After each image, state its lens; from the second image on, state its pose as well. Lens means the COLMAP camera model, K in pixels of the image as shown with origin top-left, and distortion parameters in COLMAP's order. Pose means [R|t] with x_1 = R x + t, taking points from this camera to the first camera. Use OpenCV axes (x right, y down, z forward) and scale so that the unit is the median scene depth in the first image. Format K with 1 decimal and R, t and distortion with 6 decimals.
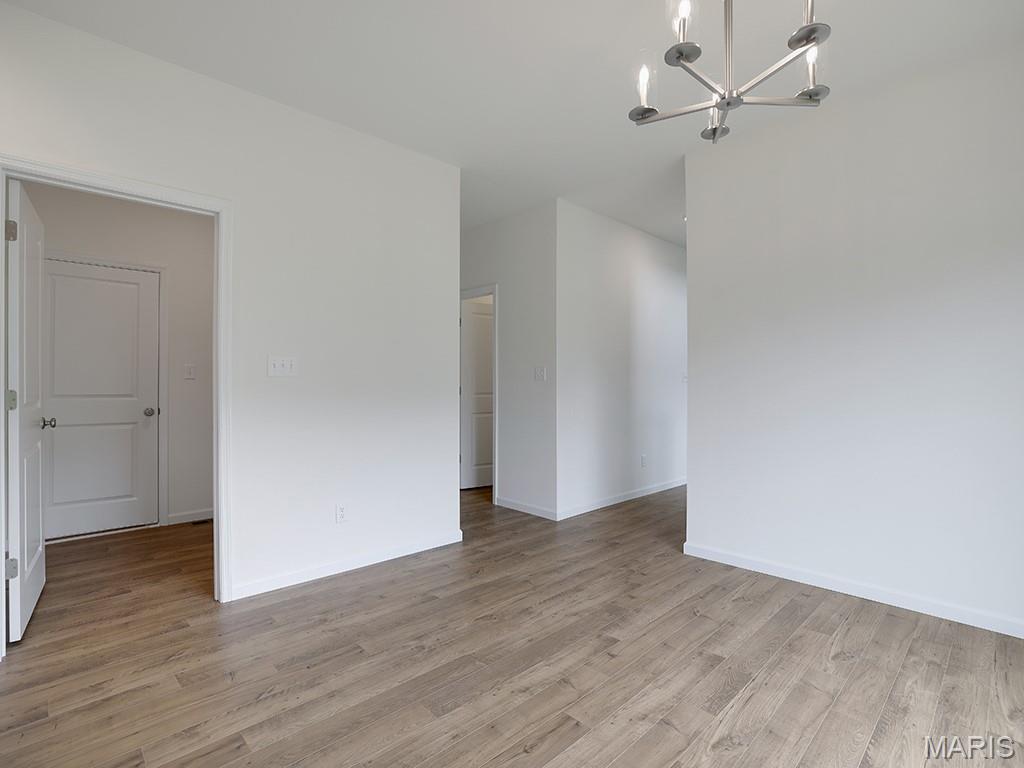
lens RADIAL K [[498.4, 0, 506.1], [0, 498.4, 380.6], [0, 0, 1]] dist [-0.034262, 0.009893]
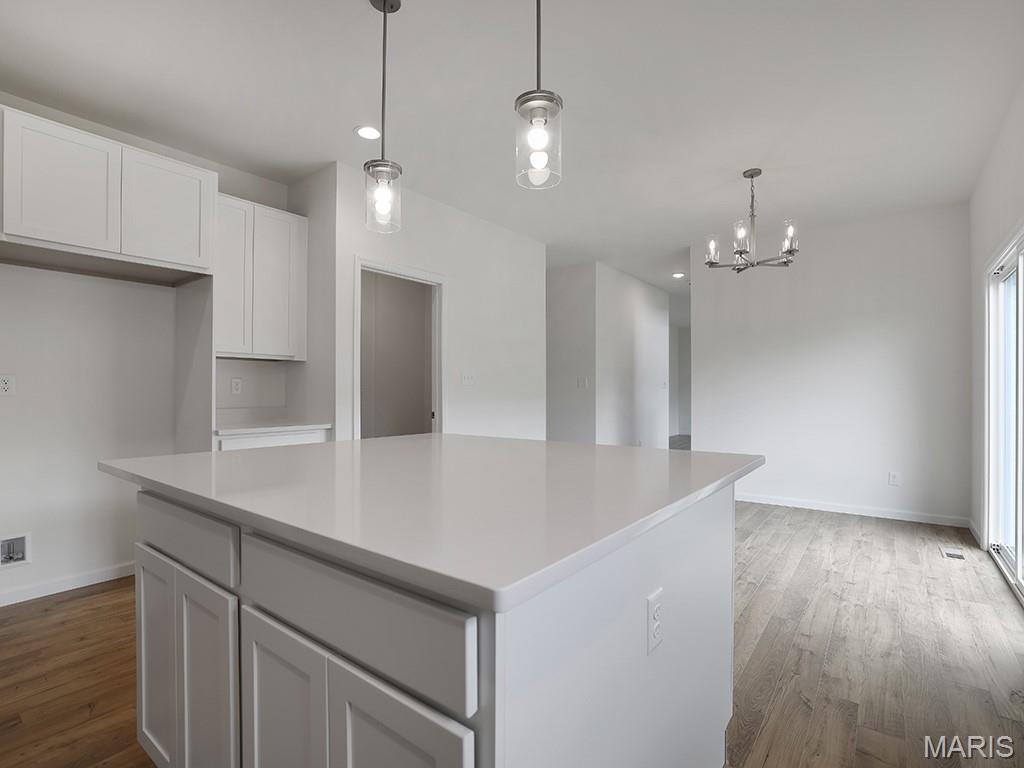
lens RADIAL K [[497.7, 0, 509.8], [0, 497.7, 387.0], [0, 0, 1]] dist [-0.028367, 0.003952]
pose [[0.988054, 0.003169, 0.154077, -0.794543], [-0.003518, 0.999992, 0.001989, -0.006931], [-0.154069, -0.002507, 0.988057, -0.852133]]
